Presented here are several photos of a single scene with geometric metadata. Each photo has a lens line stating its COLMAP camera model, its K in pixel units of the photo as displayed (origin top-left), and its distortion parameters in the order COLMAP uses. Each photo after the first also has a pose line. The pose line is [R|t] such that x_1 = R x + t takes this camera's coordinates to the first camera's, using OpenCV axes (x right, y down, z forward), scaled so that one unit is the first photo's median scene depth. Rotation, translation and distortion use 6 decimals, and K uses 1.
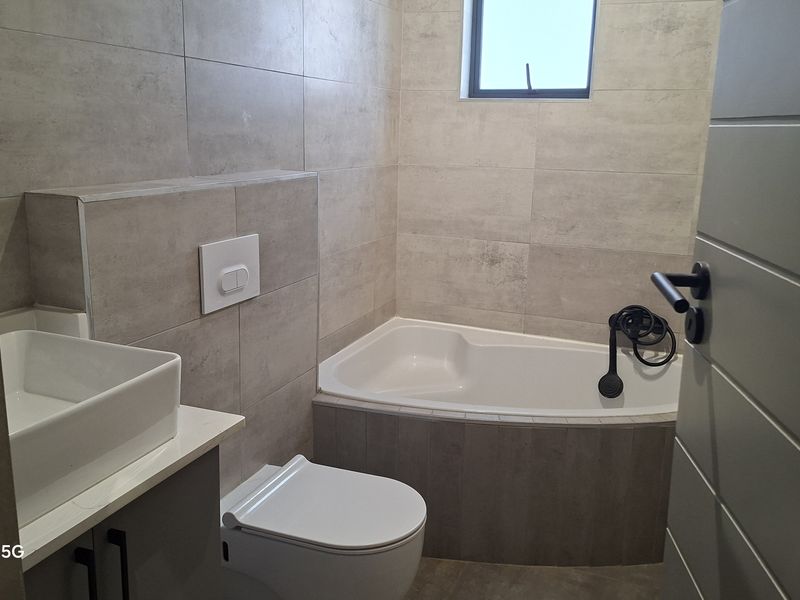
lens RADIAL K [[742.3, 0, 400.0], [0, 742.3, 300.0], [0, 0, 1]] dist [0.156117, -0.255951]
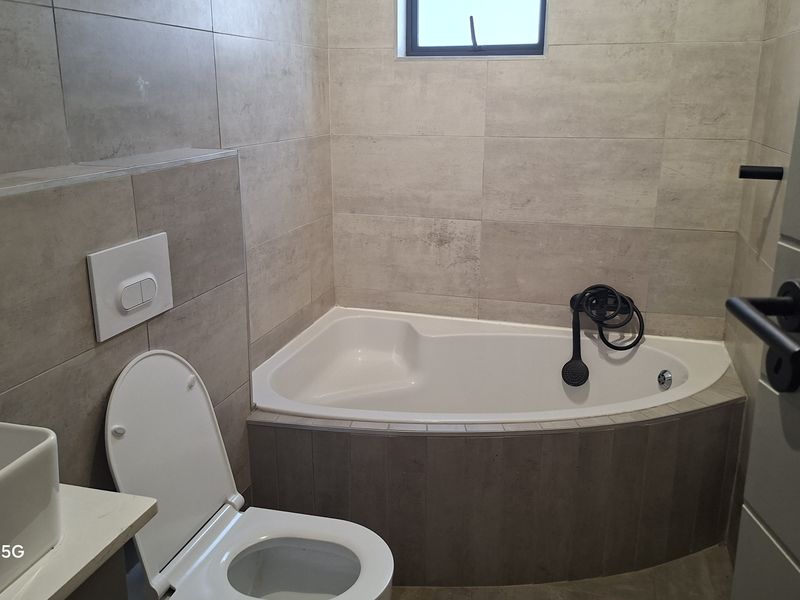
lens RADIAL K [[742.3, 0, 400.0], [0, 742.3, 300.0], [0, 0, 1]] dist [0.156117, -0.255951]
pose [[0.994321, -0.049595, 0.094158, -0.014673], [0.045080, 0.997756, 0.049496, -0.030787], [-0.096401, -0.044970, 0.994326, 0.119761]]
